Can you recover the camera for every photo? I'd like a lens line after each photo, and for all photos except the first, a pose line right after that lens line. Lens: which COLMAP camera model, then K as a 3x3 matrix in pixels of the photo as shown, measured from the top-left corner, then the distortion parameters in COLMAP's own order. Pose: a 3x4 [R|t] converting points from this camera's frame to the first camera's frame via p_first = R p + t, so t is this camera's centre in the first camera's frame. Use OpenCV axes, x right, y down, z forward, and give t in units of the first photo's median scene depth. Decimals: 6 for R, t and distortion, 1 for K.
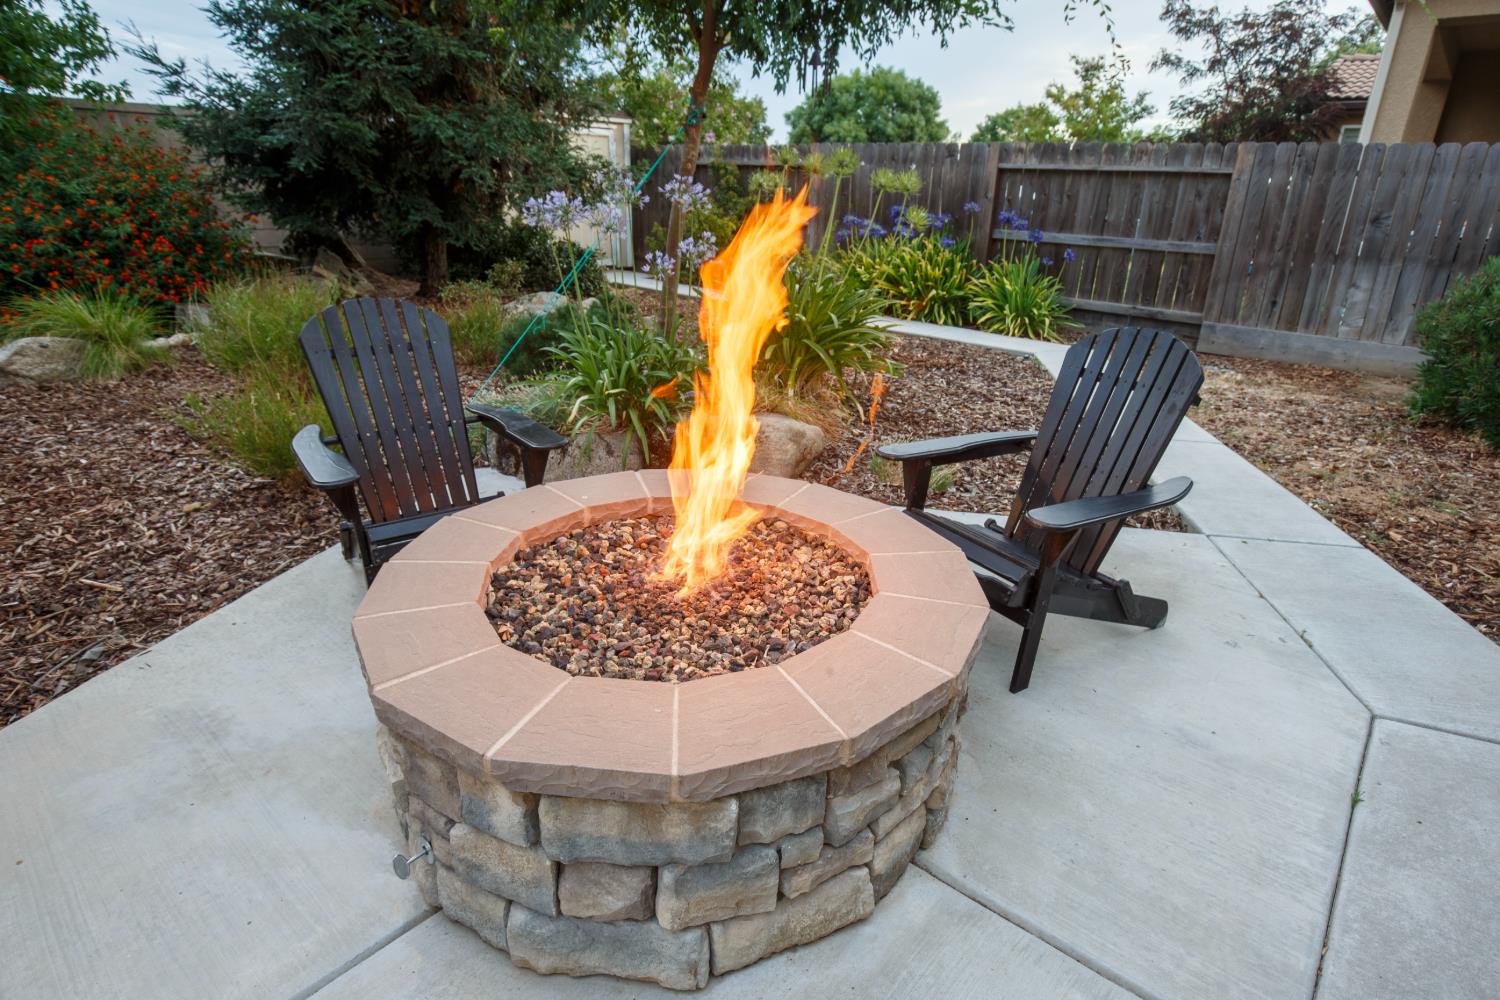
lens RADIAL K [[820.0, 0, 755.2], [0, 820.0, 505.8], [0, 0, 1]] dist [-0.023738, 0.000304]
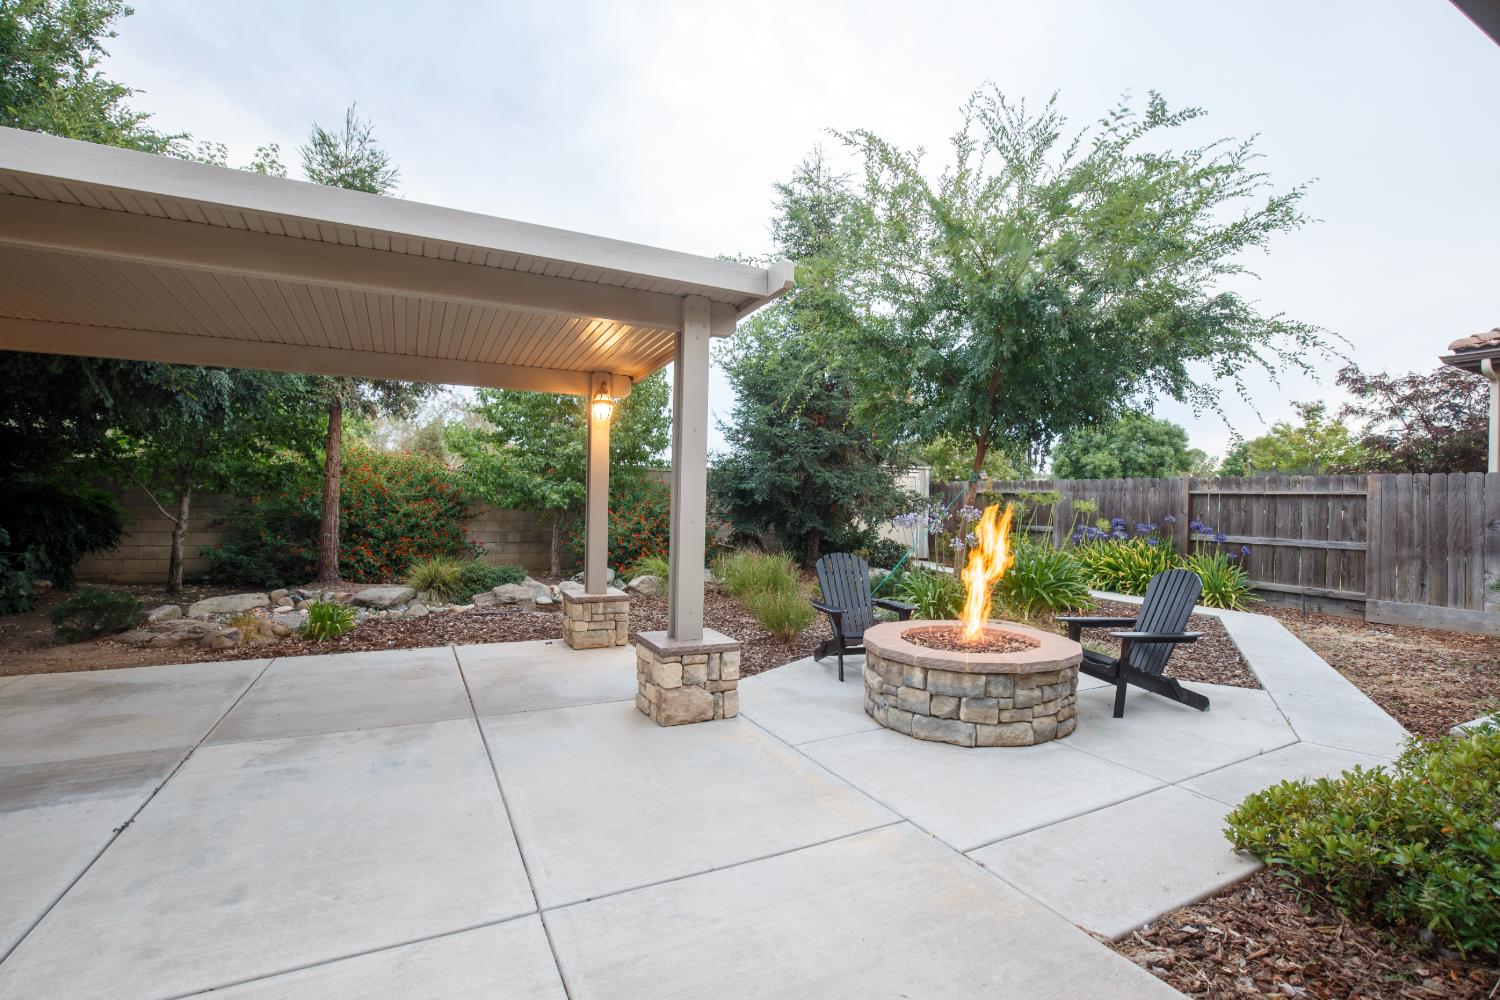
lens RADIAL K [[683.7, 0, 756.9], [0, 683.7, 501.4], [0, 0, 1]] dist [-0.039584, 0.007653]
pose [[0.930706, -0.010790, -0.365609, 0.020045], [-0.125110, 0.929883, -0.345928, 0.113250], [0.343706, 0.367698, 0.864097, -0.305667]]
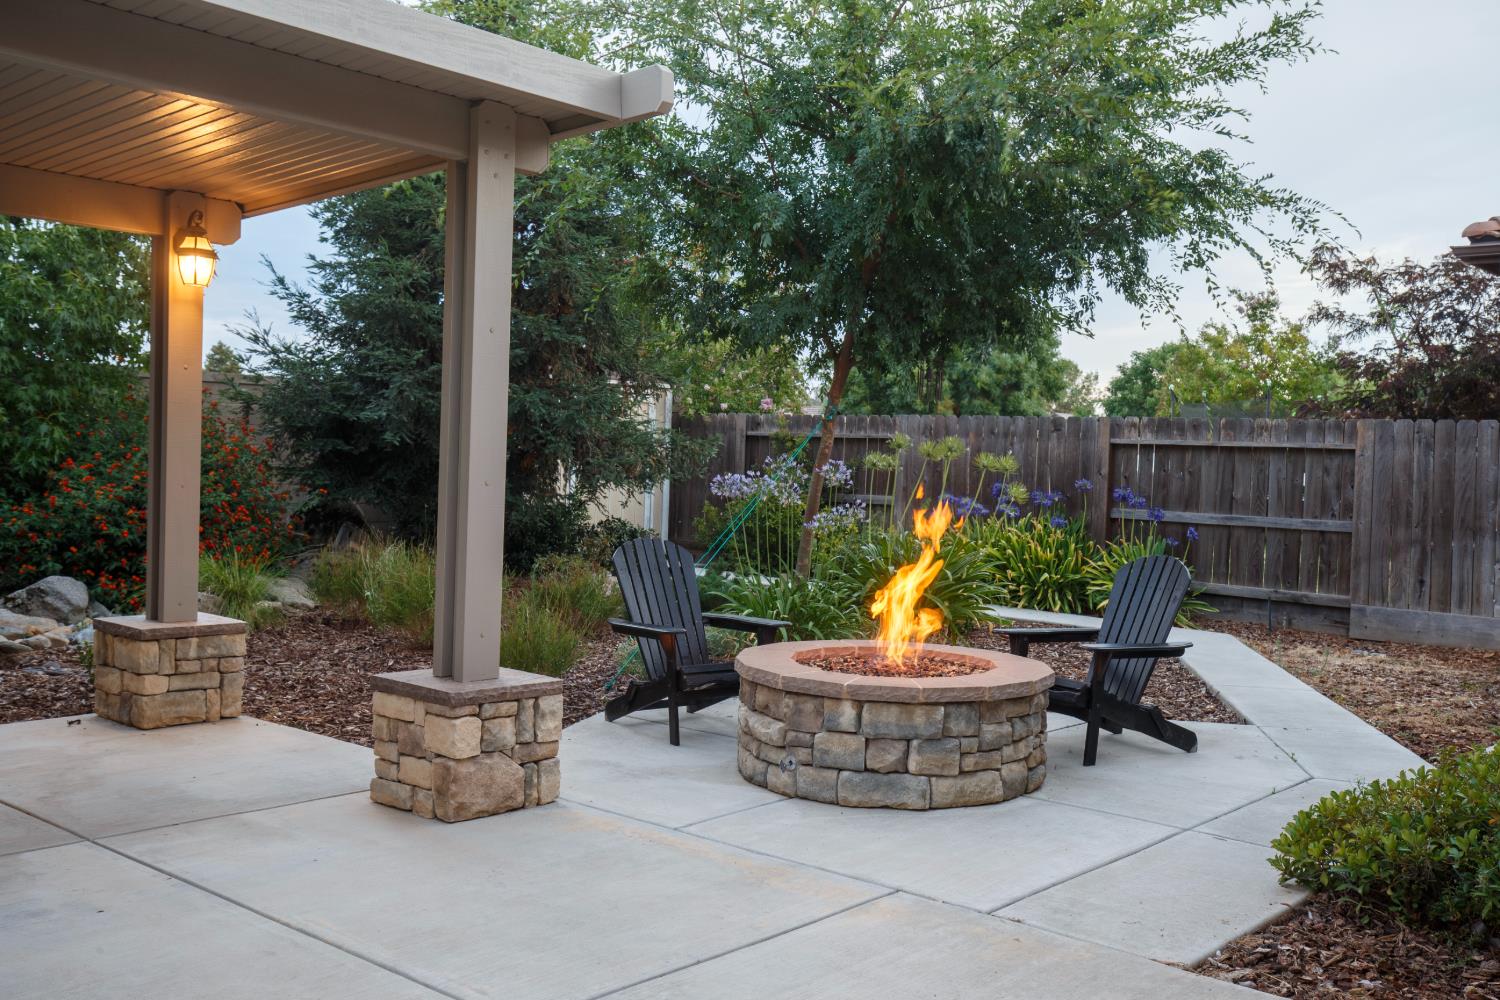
lens RADIAL K [[1398.8, 0, 750.0], [0, 1398.8, 500.0], [0, 0, 1]] dist [0.031182, -0.004580]
pose [[0.999867, 0.003932, -0.015828, -0.077043], [-0.008990, 0.942621, -0.333744, 0.168831], [0.013608, 0.333842, 0.942531, -0.454690]]
